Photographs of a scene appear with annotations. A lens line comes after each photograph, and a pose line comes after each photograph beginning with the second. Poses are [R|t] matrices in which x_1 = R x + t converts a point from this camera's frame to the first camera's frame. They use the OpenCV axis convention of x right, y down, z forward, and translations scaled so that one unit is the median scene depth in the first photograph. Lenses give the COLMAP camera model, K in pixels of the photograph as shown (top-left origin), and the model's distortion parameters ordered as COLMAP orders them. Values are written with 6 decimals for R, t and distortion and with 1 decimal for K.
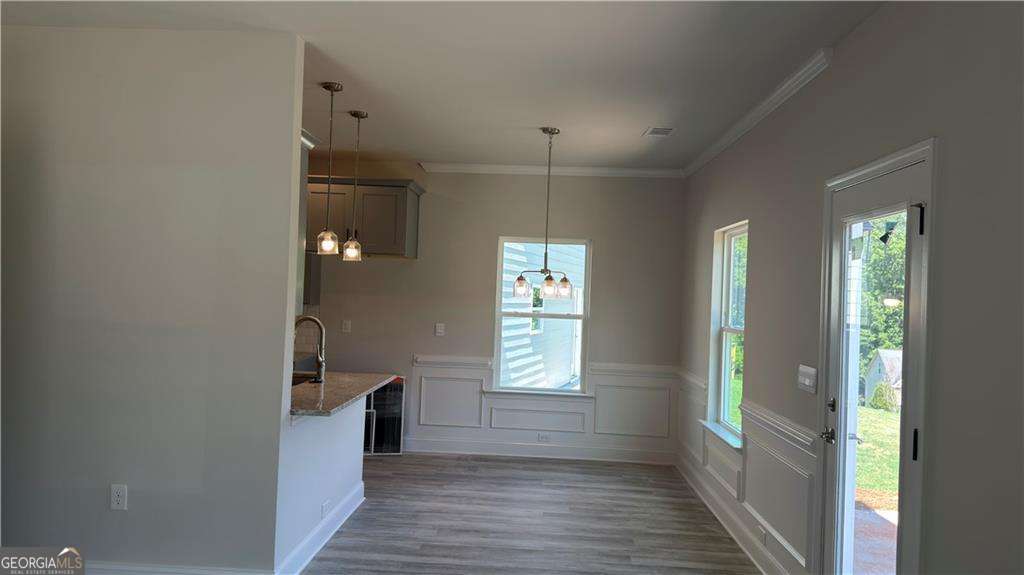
lens RADIAL K [[718.0, 0, 507.4], [0, 718.0, 285.1], [0, 0, 1]] dist [-0.002648, -0.003734]
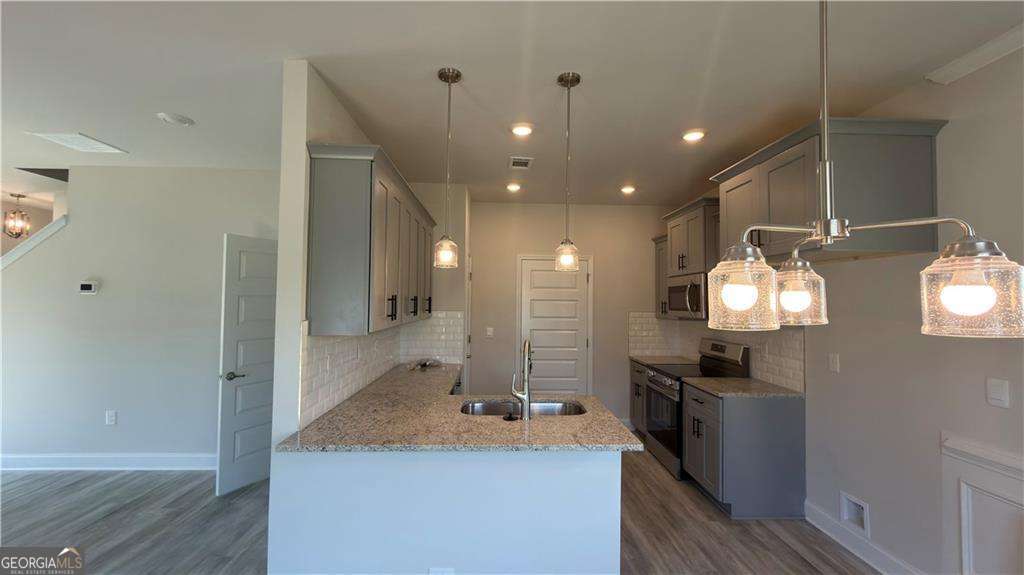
lens RADIAL K [[408.4, 0, 516.3], [0, 408.4, 285.4], [0, 0, 1]] dist [0.000989, -0.000687]
pose [[0.085315, -0.072331, -0.993725, 0.159023], [0.008399, 0.997378, -0.071875, 0.010993], [0.996319, -0.002214, 0.085699, 0.705426]]
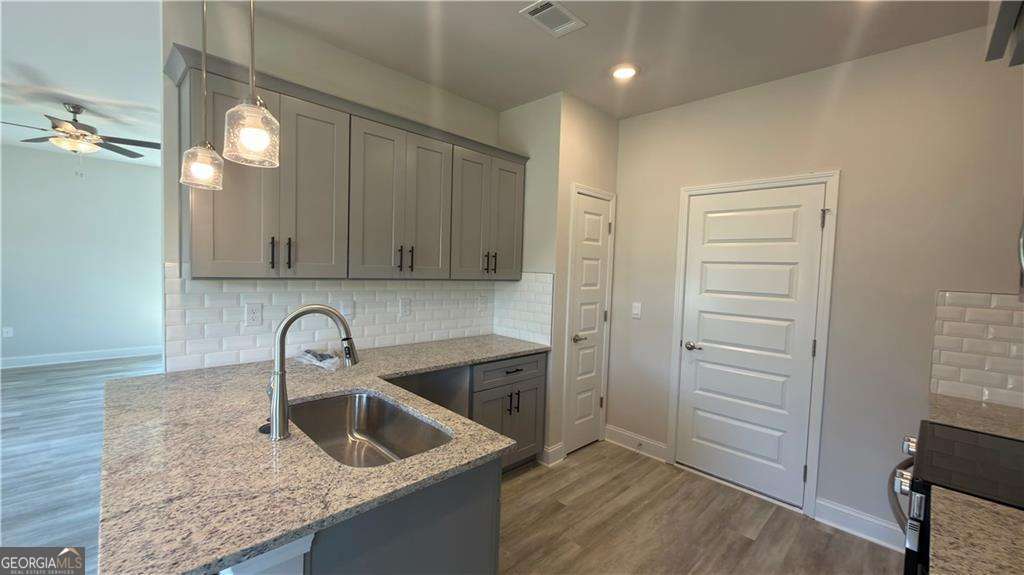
lens RADIAL K [[408.4, 0, 513.8], [0, 408.4, 292.6], [0, 0, 1]] dist [0.000989, -0.000687]
pose [[-0.682483, -0.017057, -0.730702, -0.131015], [-0.048542, 0.998578, 0.022029, 0.018266], [0.729287, 0.050504, -0.682341, 0.967932]]
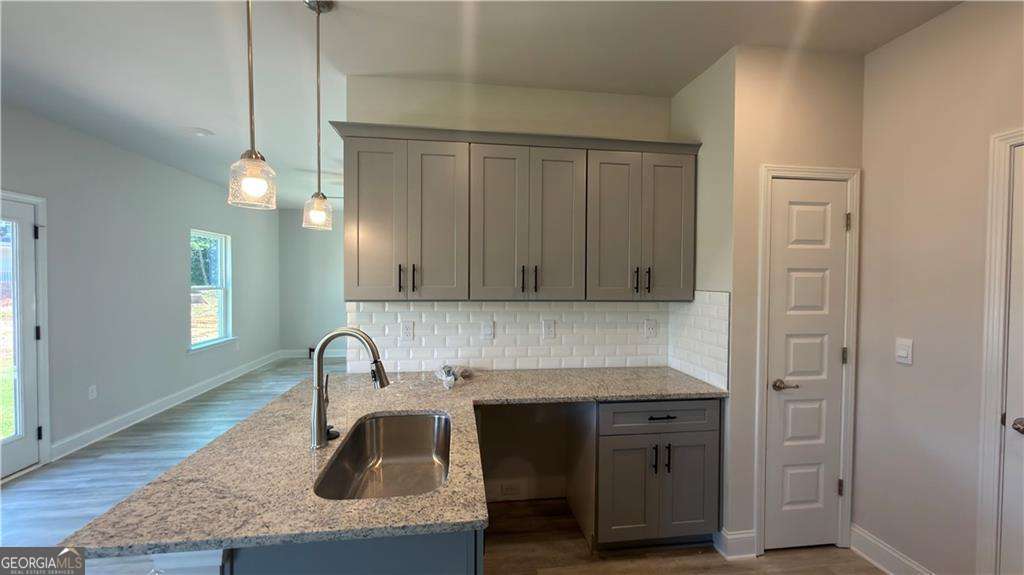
lens RADIAL K [[408.4, 0, 511.2], [0, 408.4, 292.4], [0, 0, 1]] dist [0.000989, -0.000687]
pose [[-0.984092, -0.038934, -0.173340, -0.265843], [-0.041073, 0.999118, 0.008768, 0.009049], [0.172846, 0.015748, -0.984823, 0.987811]]
